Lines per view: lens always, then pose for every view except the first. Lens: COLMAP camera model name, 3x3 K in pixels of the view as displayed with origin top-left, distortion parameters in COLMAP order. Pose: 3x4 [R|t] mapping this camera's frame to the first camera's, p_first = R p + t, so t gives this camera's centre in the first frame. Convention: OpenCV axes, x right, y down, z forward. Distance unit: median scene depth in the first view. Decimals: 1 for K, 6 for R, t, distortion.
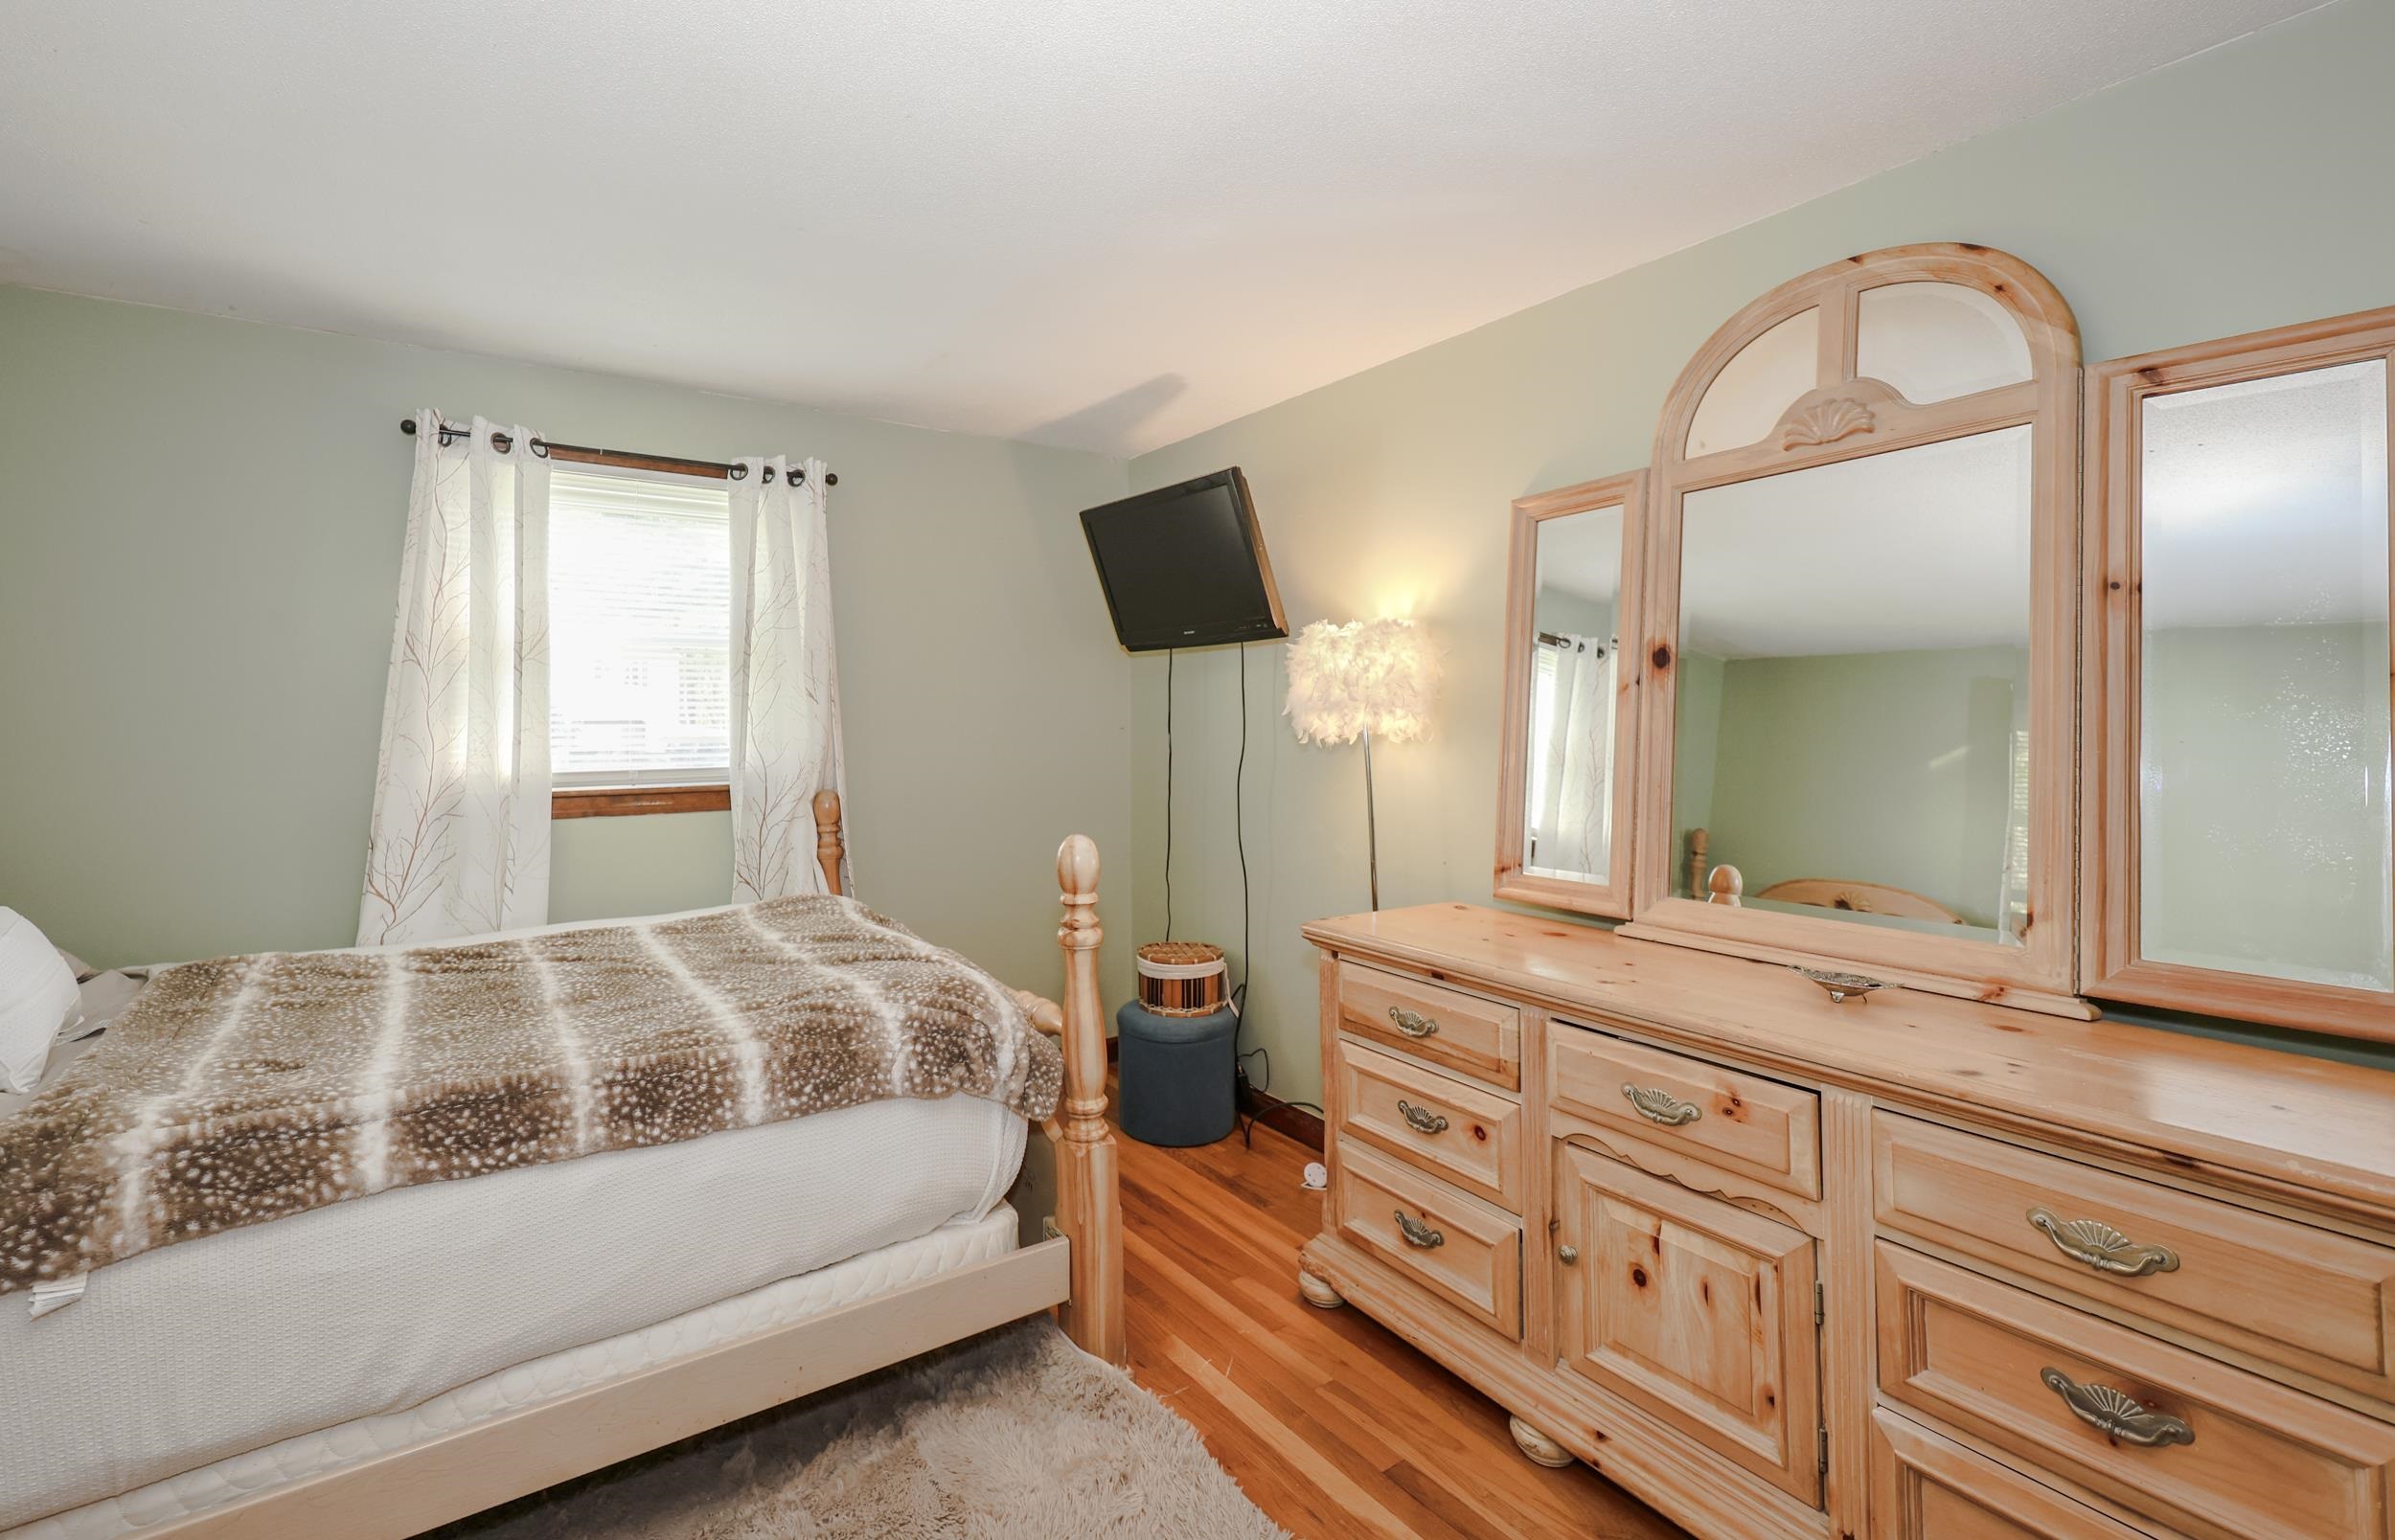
lens RADIAL K [[1042.9, 0, 1191.8], [0, 1042.9, 700.4], [0, 0, 1]] dist [0.000824, -0.000085]
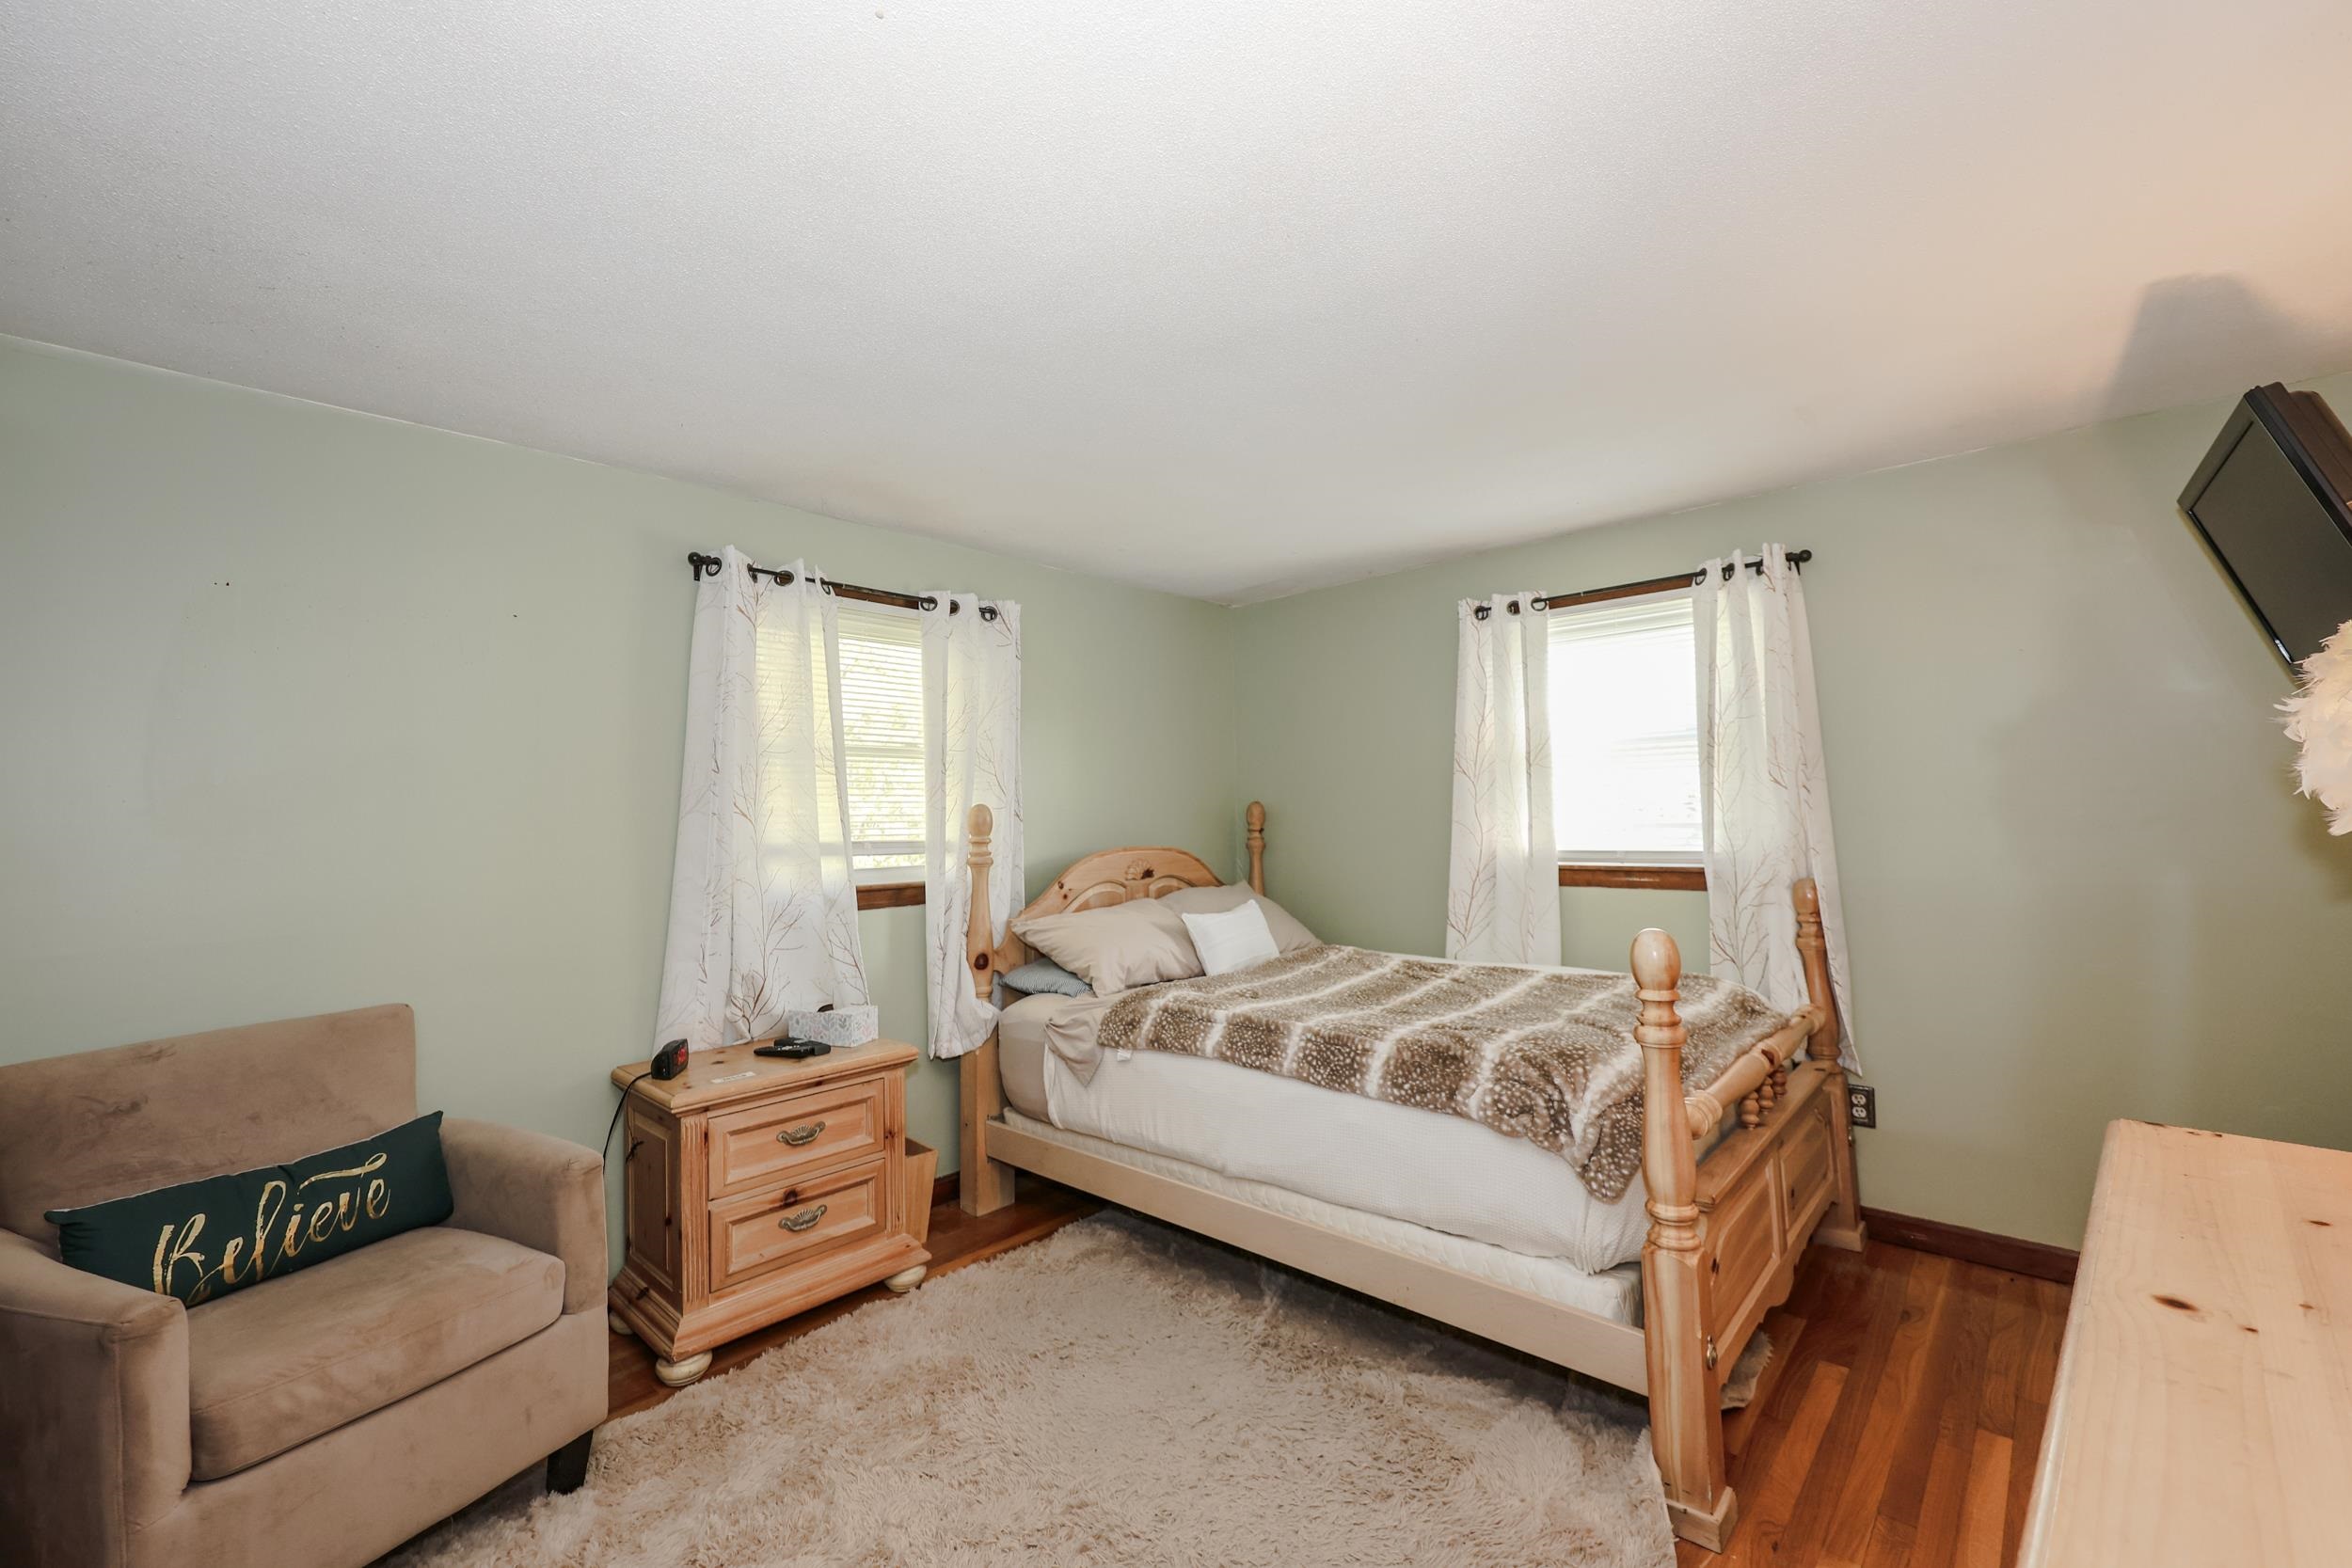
lens RADIAL K [[996.8, 0, 1172.1], [0, 996.8, 814.2], [0, 0, 1]] dist [-0.000568, -0.000017]
pose [[0.214448, -0.002941, -0.976731, 0.519990], [0.034715, 0.999387, 0.004613, 0.001981], [0.976118, -0.034896, 0.214418, 0.274339]]
